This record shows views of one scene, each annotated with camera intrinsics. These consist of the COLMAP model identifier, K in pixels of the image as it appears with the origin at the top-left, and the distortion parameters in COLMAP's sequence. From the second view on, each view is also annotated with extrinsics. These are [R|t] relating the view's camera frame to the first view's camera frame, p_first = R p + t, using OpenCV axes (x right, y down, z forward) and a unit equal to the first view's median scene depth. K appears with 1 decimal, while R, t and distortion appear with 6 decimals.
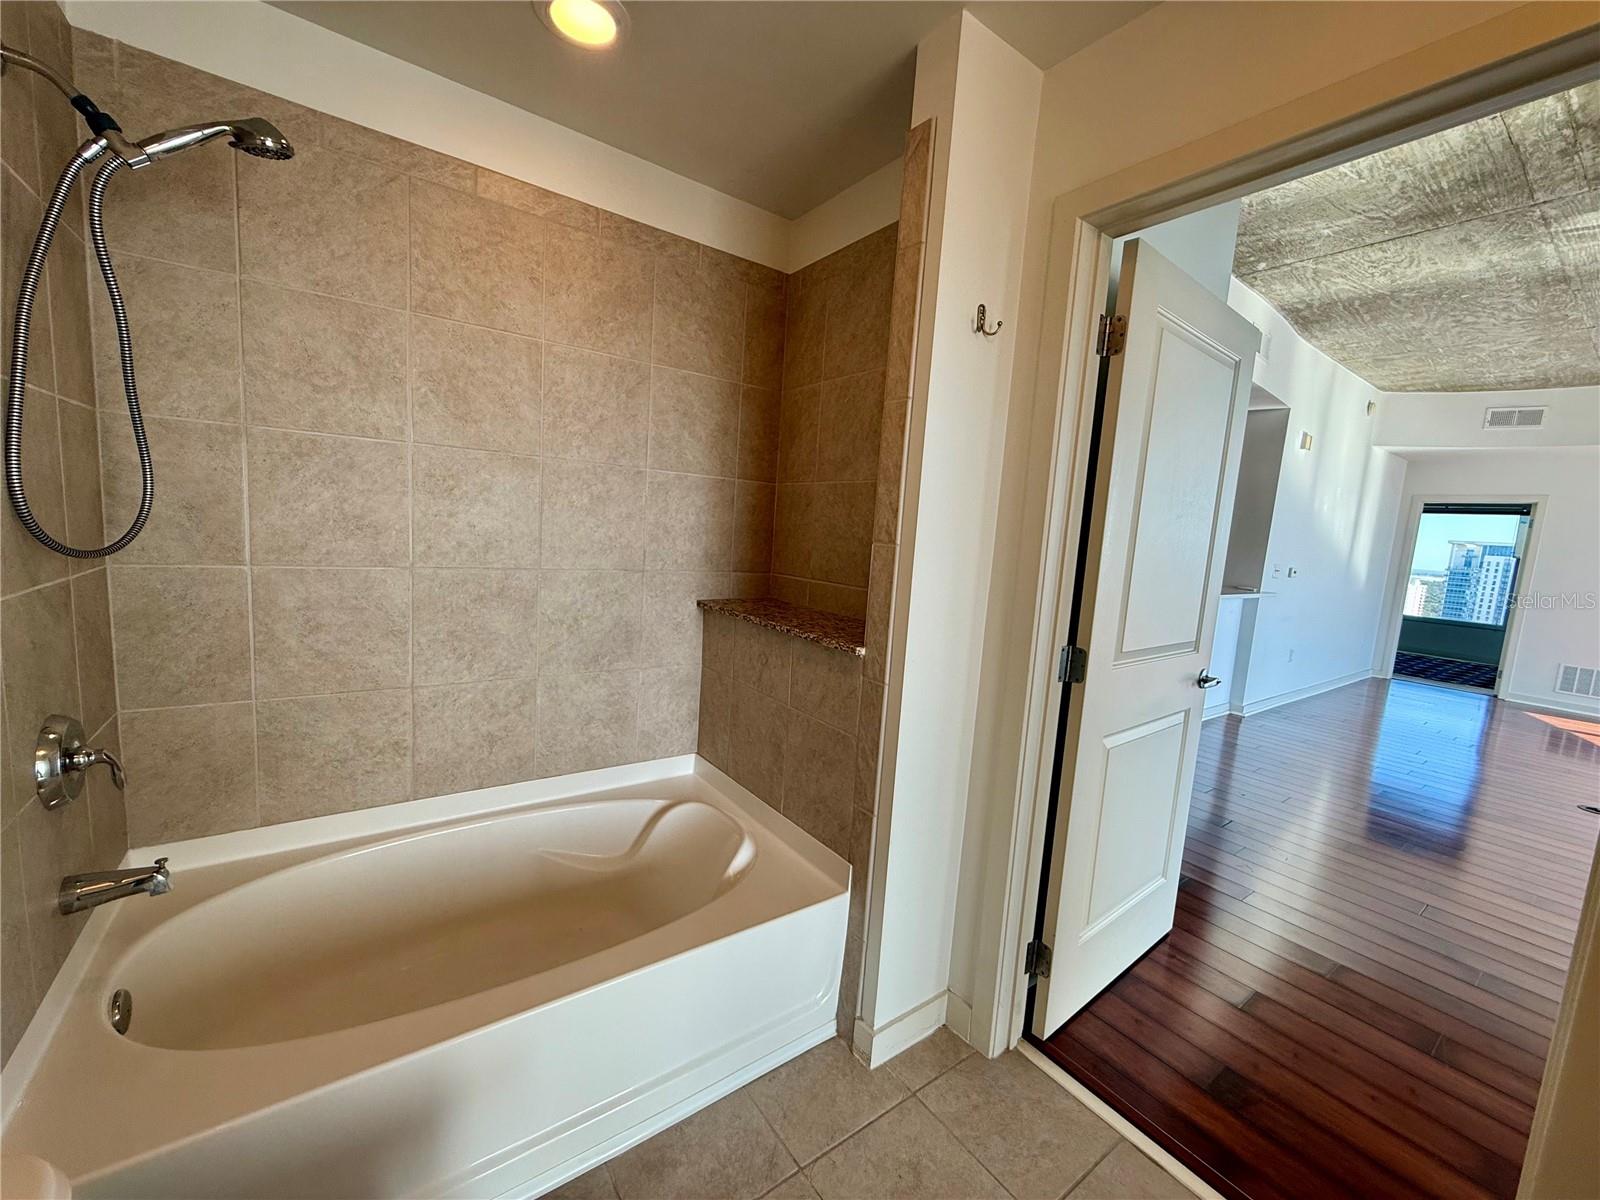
lens RADIAL K [[638.1, 0, 797.9], [0, 638.1, 601.5], [0, 0, 1]] dist [0.000635, -0.000257]
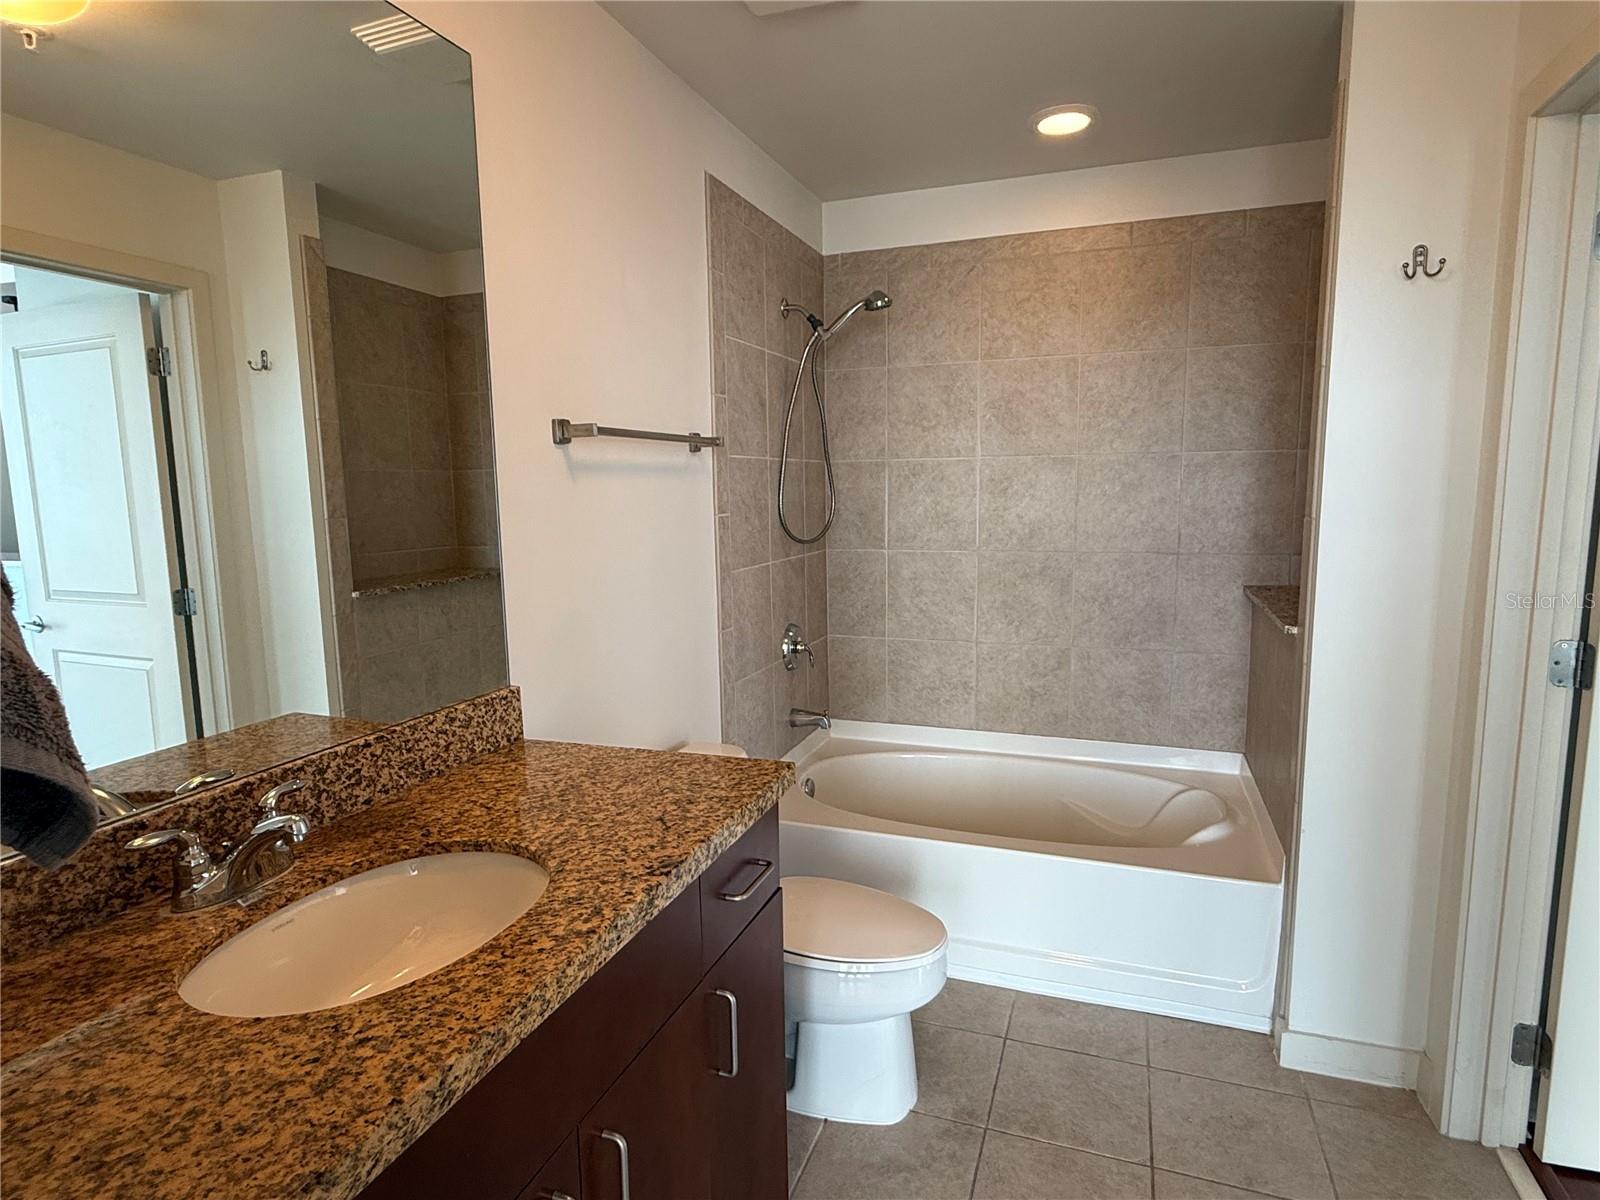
lens RADIAL K [[890.0, 0, 799.3], [0, 890.0, 607.4], [0, 0, 1]] dist [0.000858, -0.000238]
pose [[0.560014, 0.040202, -0.827507, 0.724553], [-0.048914, 0.998684, 0.015416, 0.054422], [0.827038, 0.031844, 0.561244, -0.341261]]
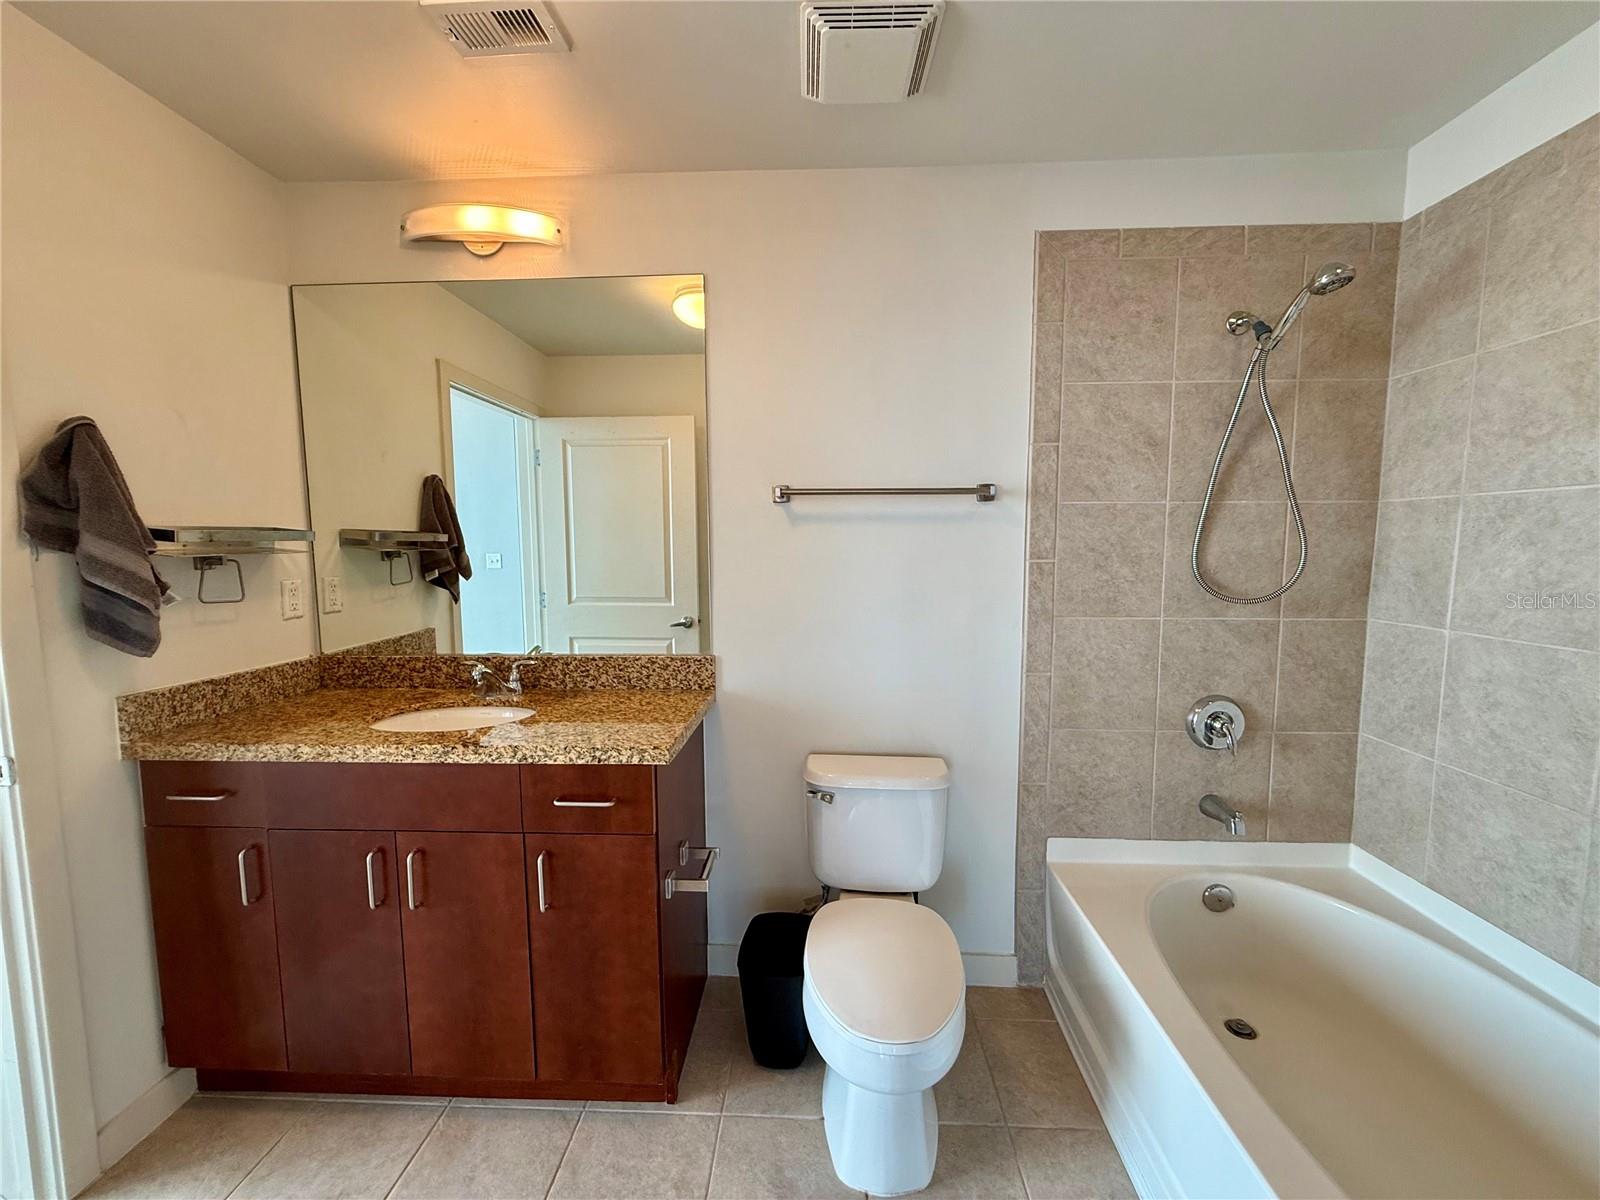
lens RADIAL K [[638.1, 0, 797.9], [0, 638.1, 601.5], [0, 0, 1]] dist [0.000635, -0.000257]
pose [[-0.618282, 0.010184, -0.785891, 0.533358], [-0.133283, 0.984075, 0.117609, -0.073502], [0.774573, 0.177461, -0.607078, 0.717454]]
